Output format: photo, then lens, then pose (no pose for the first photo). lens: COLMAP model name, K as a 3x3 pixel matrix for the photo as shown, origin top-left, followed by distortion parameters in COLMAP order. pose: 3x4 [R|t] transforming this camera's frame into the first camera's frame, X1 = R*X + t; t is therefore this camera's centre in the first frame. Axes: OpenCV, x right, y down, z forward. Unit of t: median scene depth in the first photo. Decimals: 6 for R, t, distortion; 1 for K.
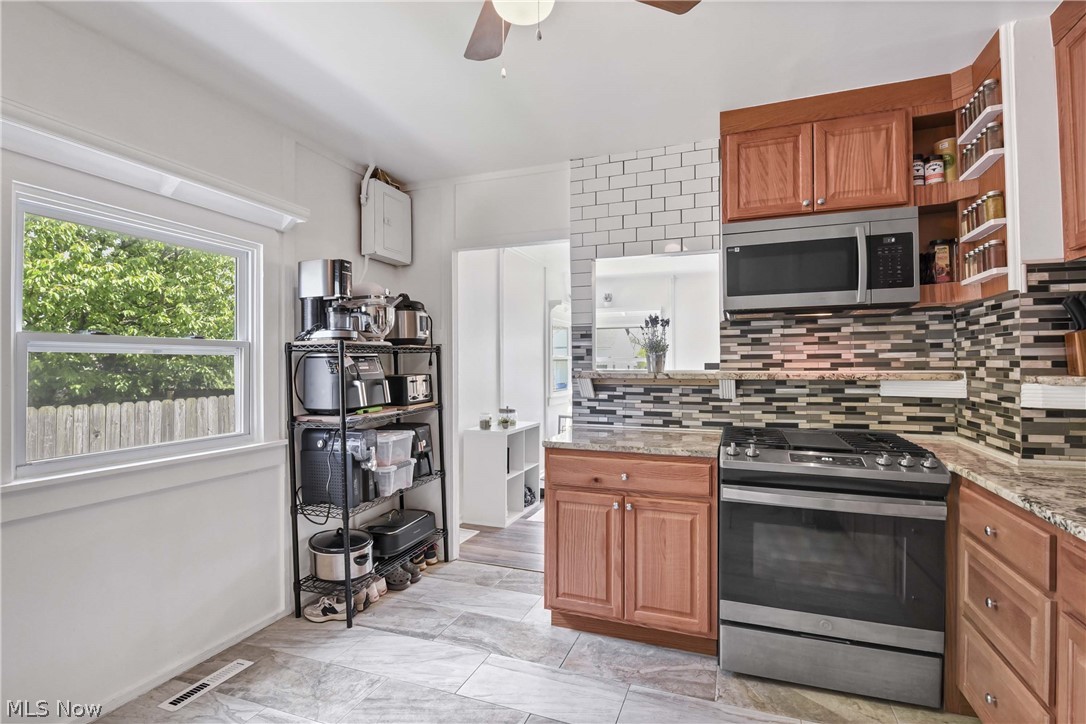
lens RADIAL K [[513.8, 0, 543.0], [0, 513.8, 362.0], [0, 0, 1]] dist [0.001083, -0.011082]
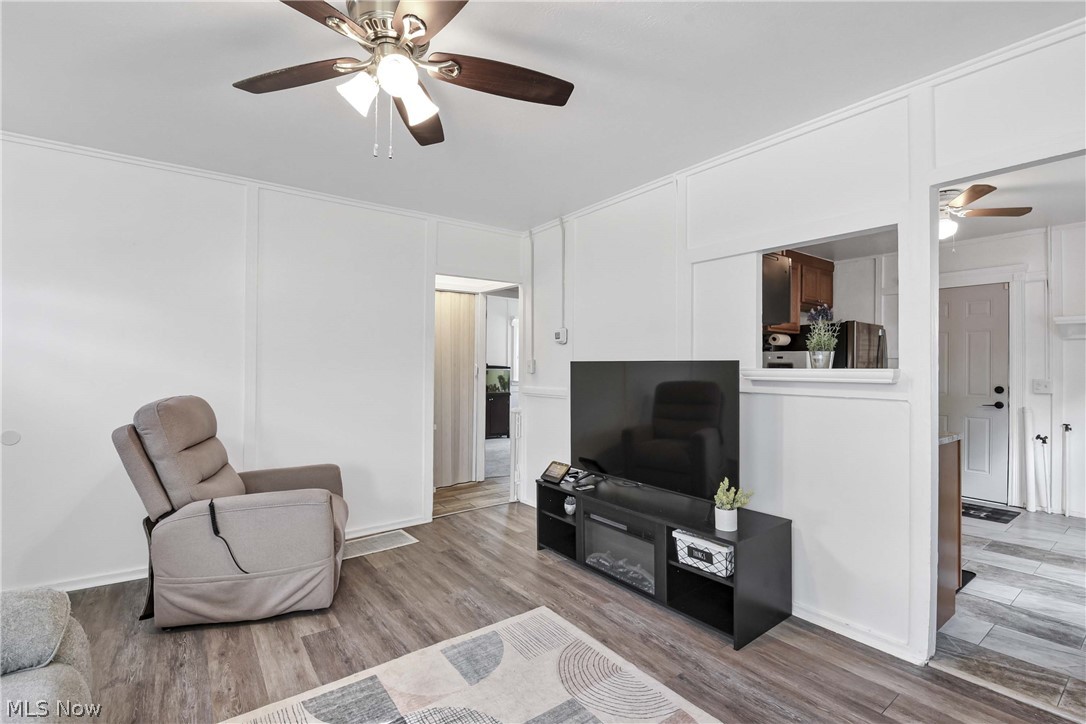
lens RADIAL K [[491.4, 0, 549.2], [0, 491.4, 360.9], [0, 0, 1]] dist [-0.001828, -0.011647]
pose [[-0.847900, 0.005215, 0.530130, 0.196829], [-0.006329, 0.999781, -0.019958, 0.026801], [-0.530118, -0.020277, -0.847682, 2.379841]]
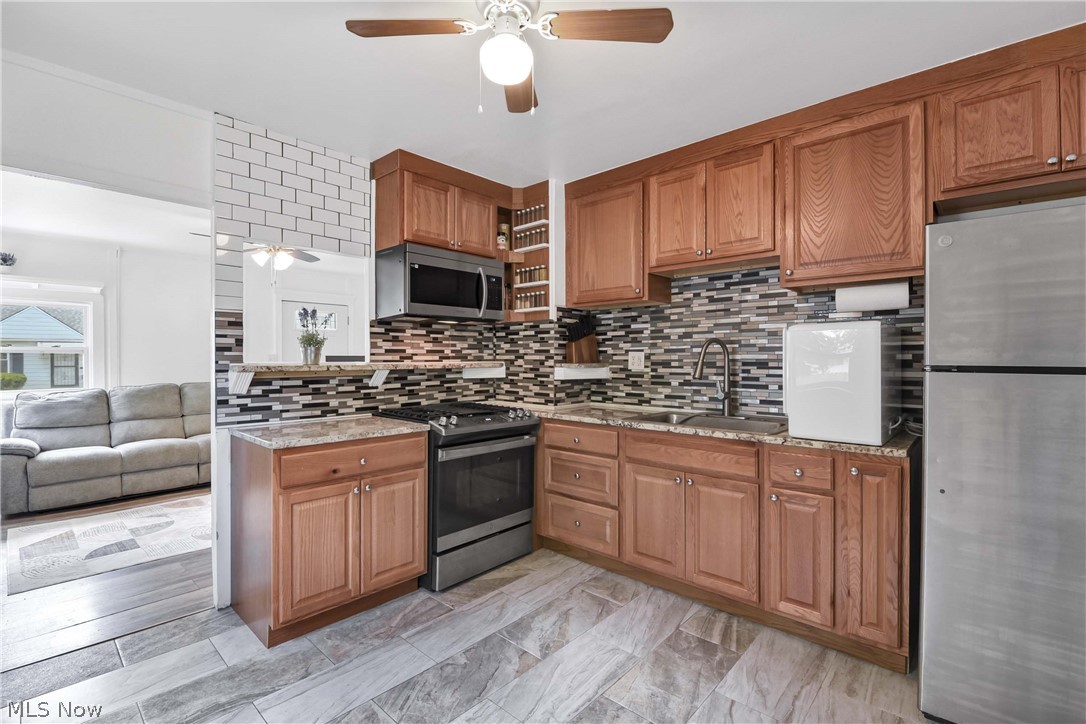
lens RADIAL K [[491.4, 0, 549.2], [0, 491.4, 360.9], [0, 0, 1]] dist [-0.001828, -0.011647]
pose [[0.362048, -0.002742, 0.932155, -0.622121], [-0.007477, 0.999955, 0.005845, 0.004248], [-0.932129, -0.009086, 0.362012, 0.254037]]
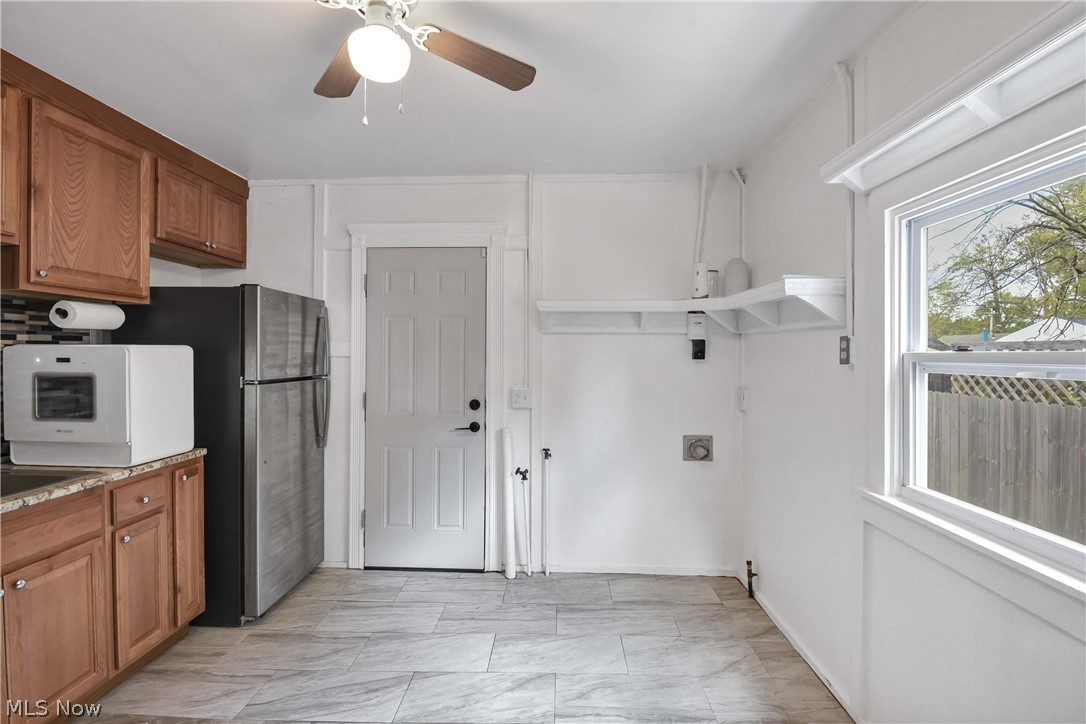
lens RADIAL K [[504.7, 0, 535.5], [0, 504.7, 359.8], [0, 0, 1]] dist [0.000716, -0.010162]
pose [[-0.949148, 0.006216, -0.314770, -0.015640], [0.003693, 0.999956, 0.008612, -0.038557], [0.314810, 0.007011, -0.949129, 1.170679]]
